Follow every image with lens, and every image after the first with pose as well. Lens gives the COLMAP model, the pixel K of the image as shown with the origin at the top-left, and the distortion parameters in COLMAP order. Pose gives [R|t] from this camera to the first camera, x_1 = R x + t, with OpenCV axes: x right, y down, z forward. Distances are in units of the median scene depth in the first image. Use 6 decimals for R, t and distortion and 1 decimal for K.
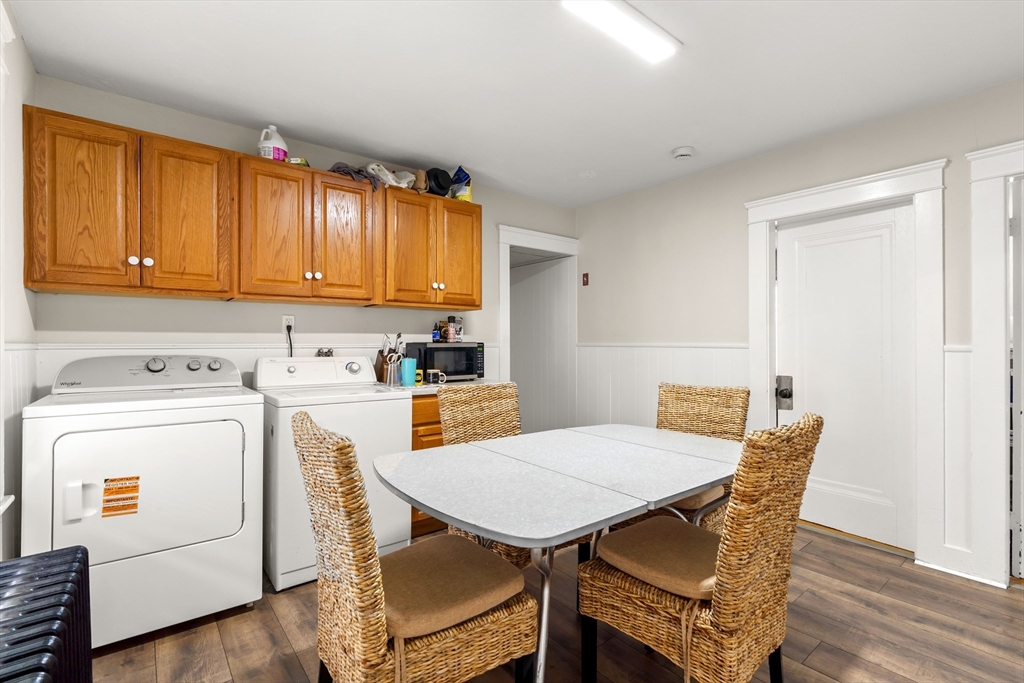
lens RADIAL K [[471.8, 0, 515.7], [0, 471.8, 346.7], [0, 0, 1]] dist [-0.000554, -0.000036]
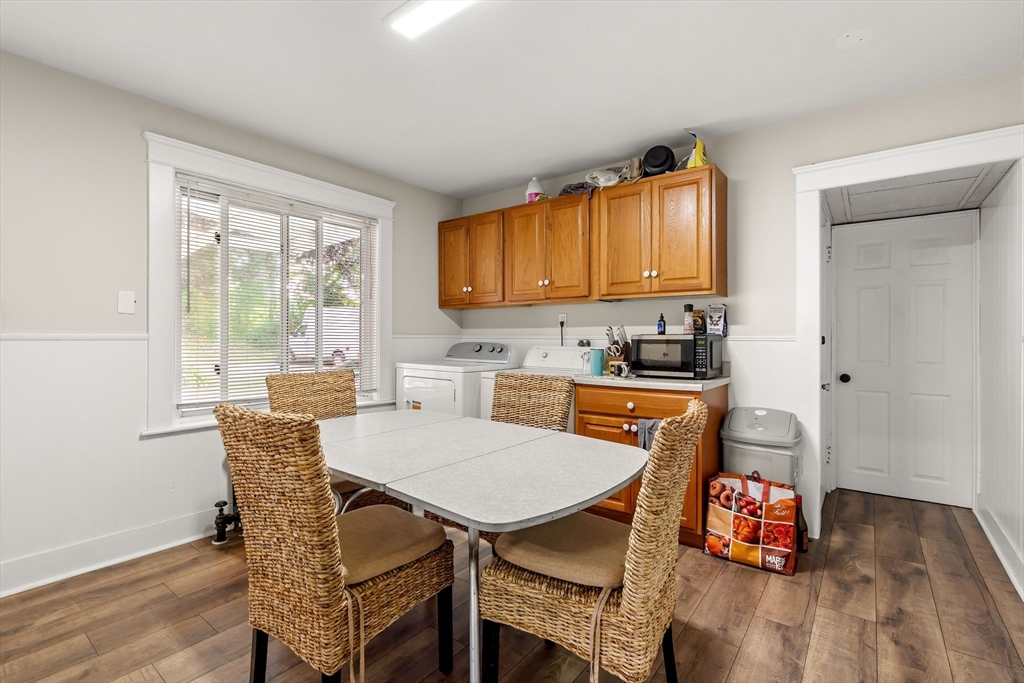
lens RADIAL K [[471.8, 0, 515.7], [0, 471.8, 346.7], [0, 0, 1]] dist [-0.000554, -0.000036]
pose [[0.242774, 0.022184, -0.969829, 0.730949], [-0.008967, 0.999747, 0.020623, -0.001578], [0.970042, 0.003690, 0.242911, 0.551825]]
